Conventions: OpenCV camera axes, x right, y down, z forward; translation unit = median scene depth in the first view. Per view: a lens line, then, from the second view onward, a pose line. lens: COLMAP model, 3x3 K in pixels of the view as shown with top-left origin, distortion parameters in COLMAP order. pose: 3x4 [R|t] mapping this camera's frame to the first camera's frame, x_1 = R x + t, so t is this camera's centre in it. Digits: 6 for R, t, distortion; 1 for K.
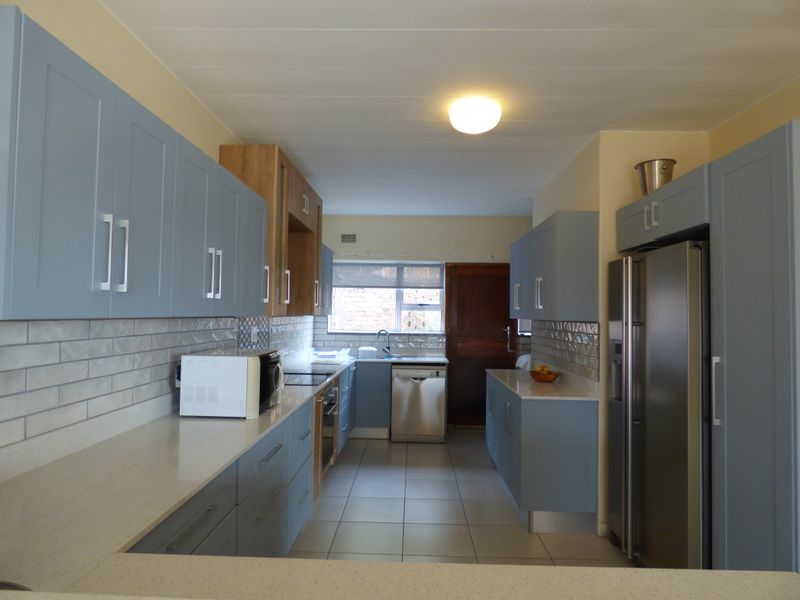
lens RADIAL K [[486.7, 0, 397.8], [0, 486.7, 298.8], [0, 0, 1]] dist [-0.008095, -0.002022]
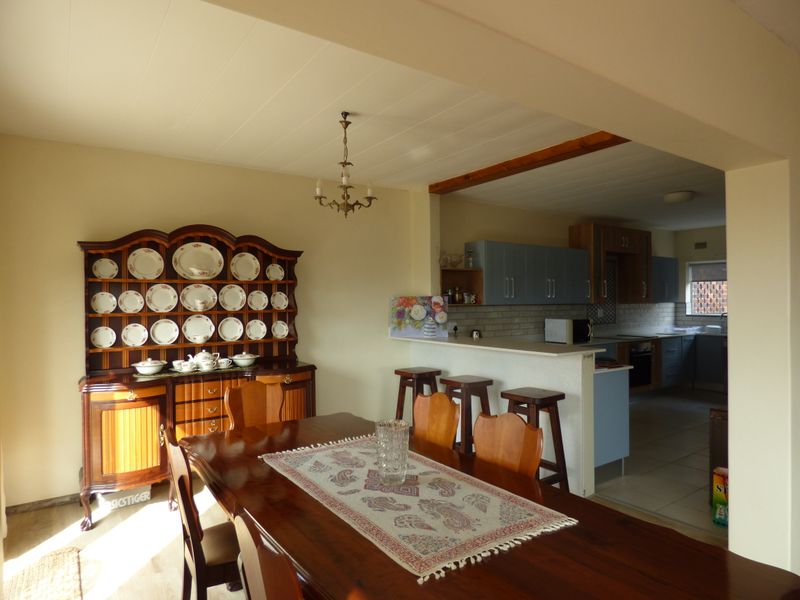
lens RADIAL K [[486.7, 0, 397.8], [0, 486.7, 298.8], [0, 0, 1]] dist [-0.008095, -0.002022]
pose [[0.595382, -0.023348, -0.803104, 0.513185], [0.040621, 0.999174, 0.001066, -0.011934], [0.802416, -0.033257, 0.595838, -0.520003]]
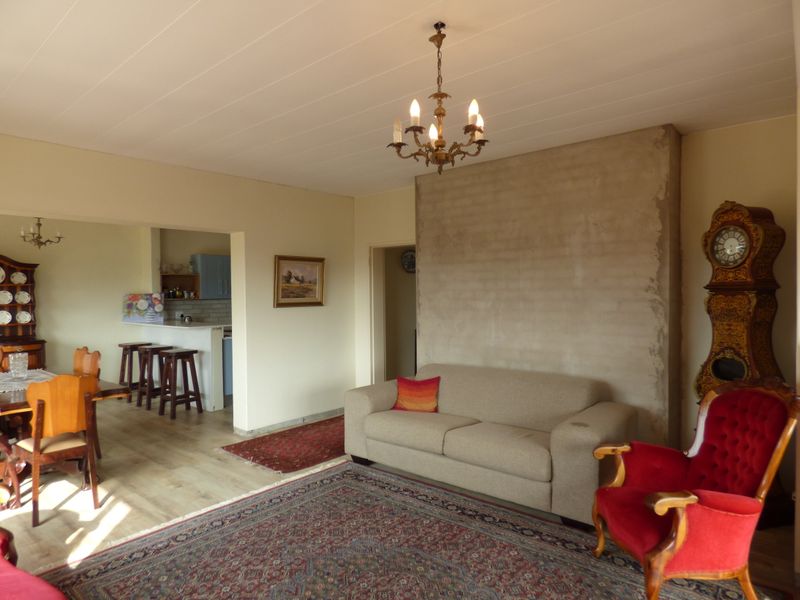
lens RADIAL K [[494.2, 0, 399.3], [0, 494.2, 296.7], [0, 0, 1]] dist [-0.003533, -0.003482]
pose [[0.771222, -0.021217, -0.636213, 1.177880], [0.043721, 0.998850, 0.019688, -0.001482], [0.635063, -0.043000, 0.771262, -0.535927]]
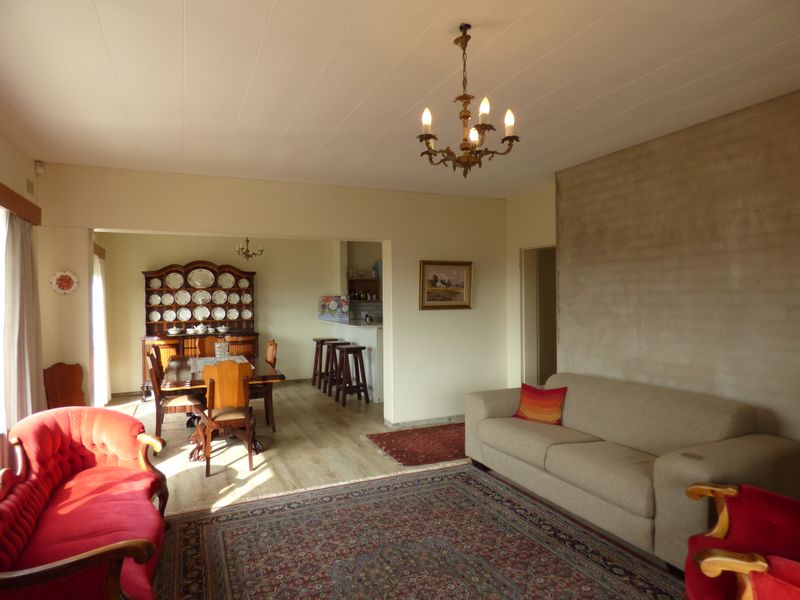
lens RADIAL K [[494.2, 0, 399.3], [0, 494.2, 296.7], [0, 0, 1]] dist [-0.003533, -0.003482]
pose [[0.427354, -0.022052, -0.903815, 1.278097], [0.042341, 0.999094, -0.004356, 0.003818], [0.903092, -0.036407, 0.427900, -0.424161]]
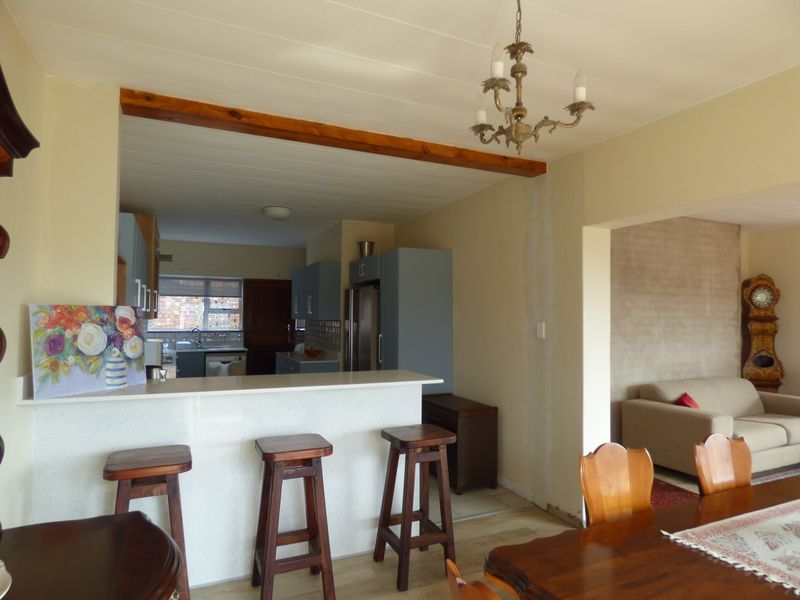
lens RADIAL K [[486.7, 0, 397.8], [0, 486.7, 298.8], [0, 0, 1]] dist [-0.008095, -0.002022]
pose [[0.895965, 0.008281, 0.444048, -0.130811], [-0.008853, 0.999961, -0.000786, -0.021793], [-0.444037, -0.003227, 0.896003, -0.456008]]
